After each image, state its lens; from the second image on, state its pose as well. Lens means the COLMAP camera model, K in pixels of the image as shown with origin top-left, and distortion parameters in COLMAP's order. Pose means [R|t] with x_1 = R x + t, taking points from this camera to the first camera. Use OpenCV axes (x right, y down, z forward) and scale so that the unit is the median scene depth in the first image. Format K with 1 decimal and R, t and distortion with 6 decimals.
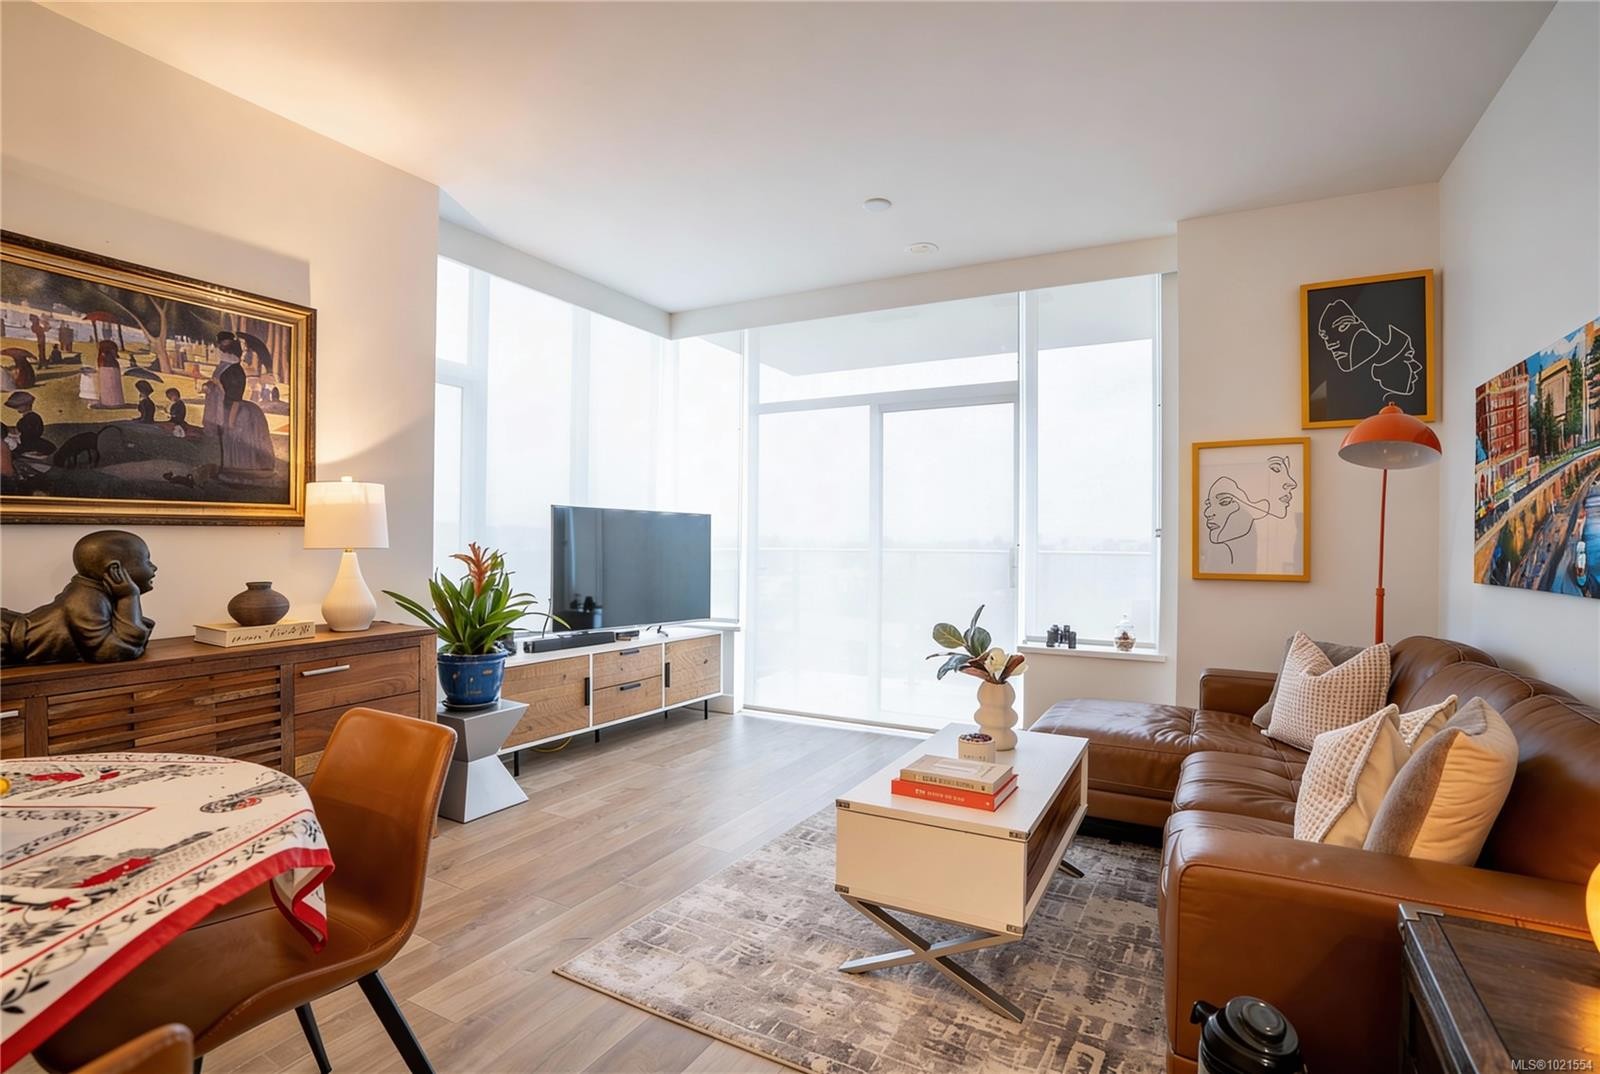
lens RADIAL K [[802.2, 0, 800.0], [0, 802.2, 537.0], [0, 0, 1]] dist [-0.078421, 0.036009]
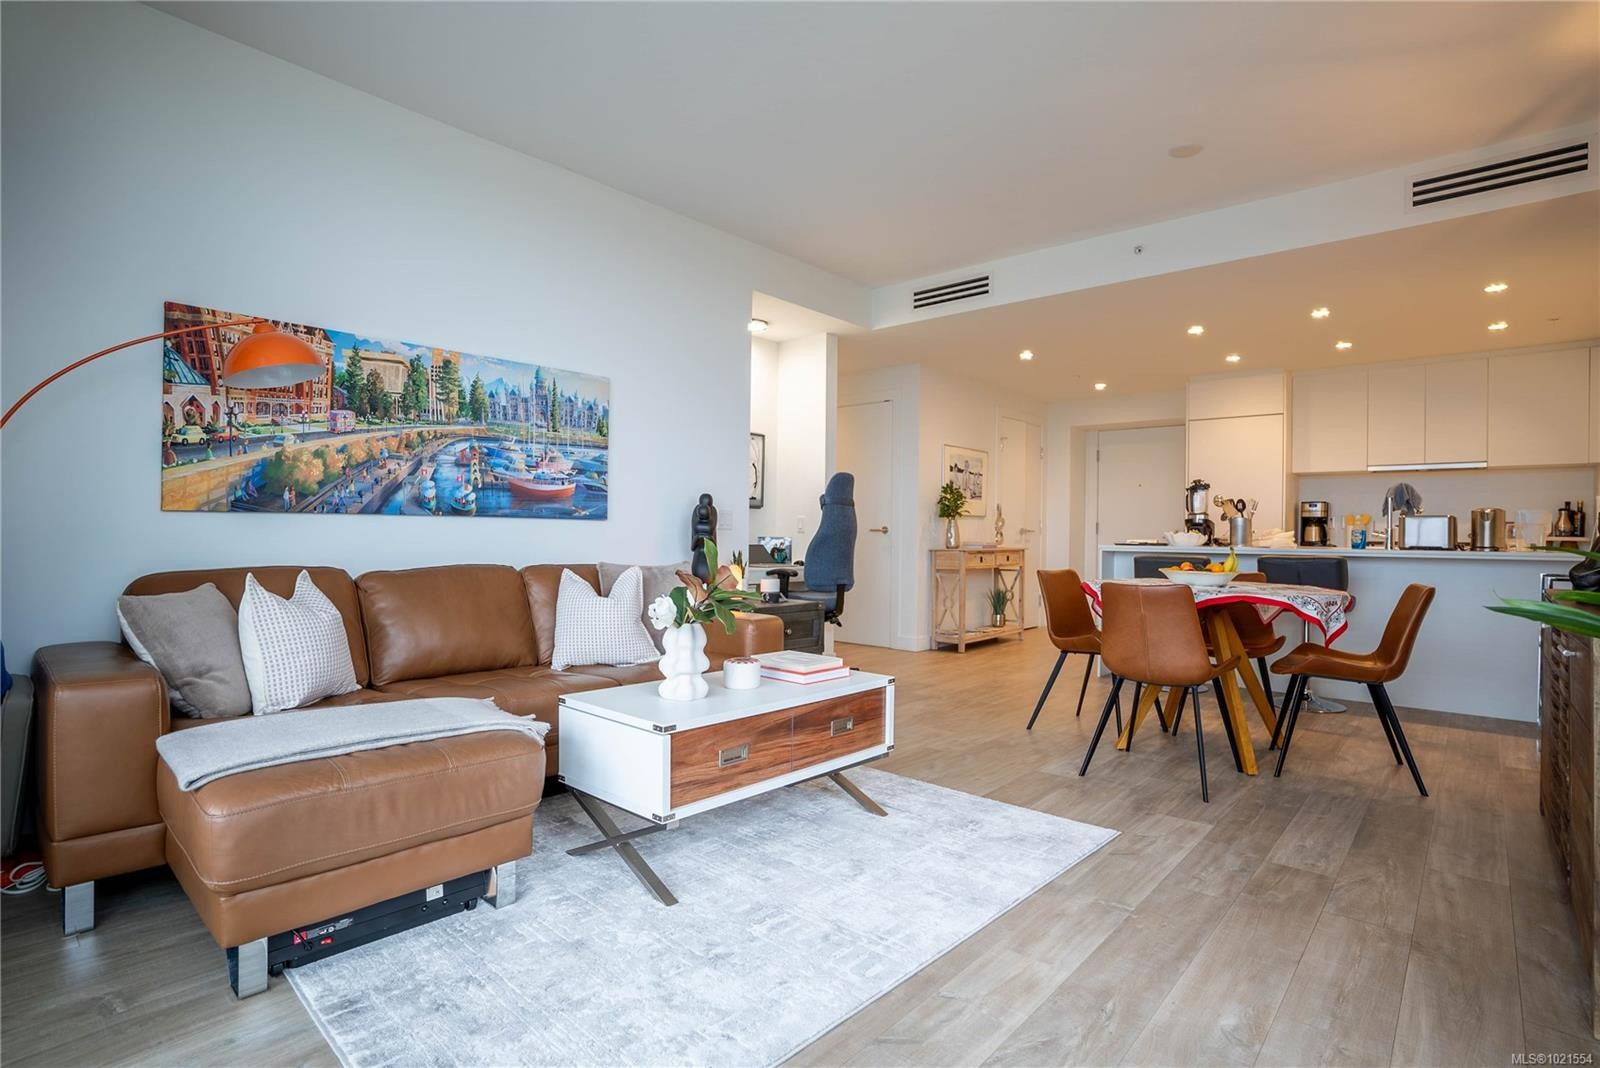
lens RADIAL K [[802.2, 0, 800.0], [0, 802.2, 534.0], [0, 0, 1]] dist [-0.078421, 0.036009]
pose [[-0.973160, -0.024679, 0.228803, -0.093468], [-0.024946, 0.999687, 0.001724, 0.090493], [-0.228774, -0.004030, -0.973471, 2.305502]]
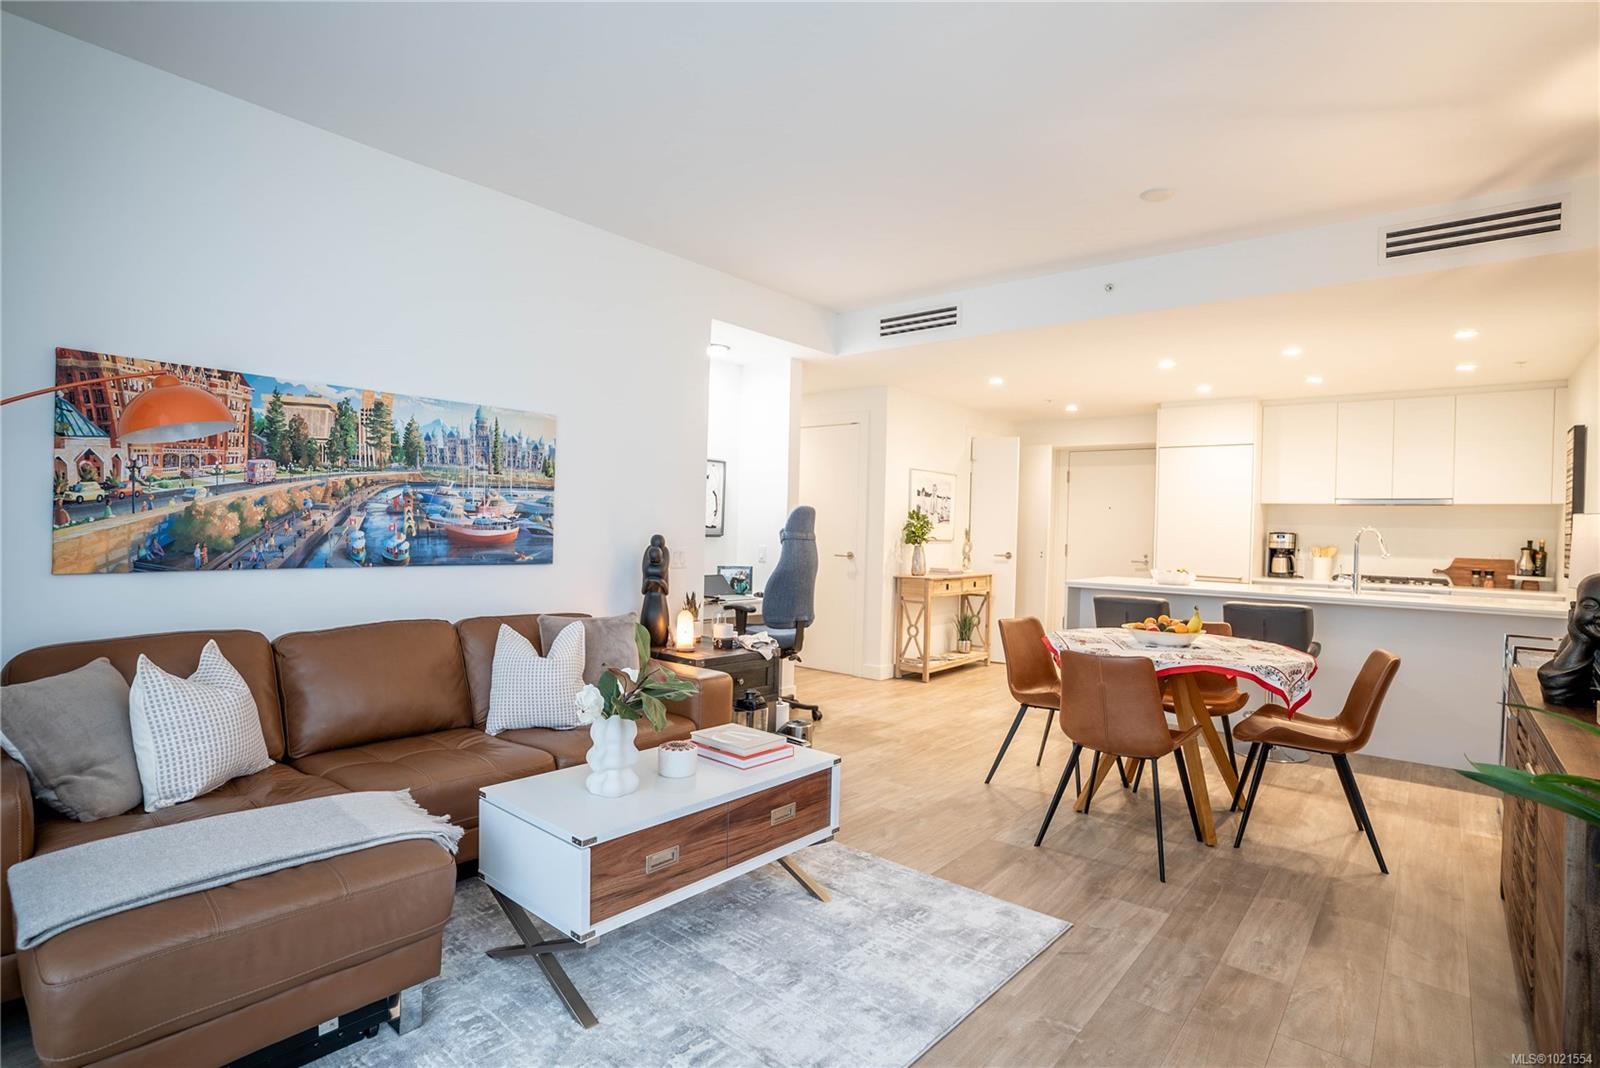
lens RADIAL K [[802.2, 0, 800.0], [0, 802.2, 534.0], [0, 0, 1]] dist [-0.078421, 0.036009]
pose [[-0.979067, -0.039852, 0.199598, -0.122068], [-0.038741, 0.999204, 0.009470, -0.033227], [-0.199816, 0.001540, -0.979832, 2.227536]]
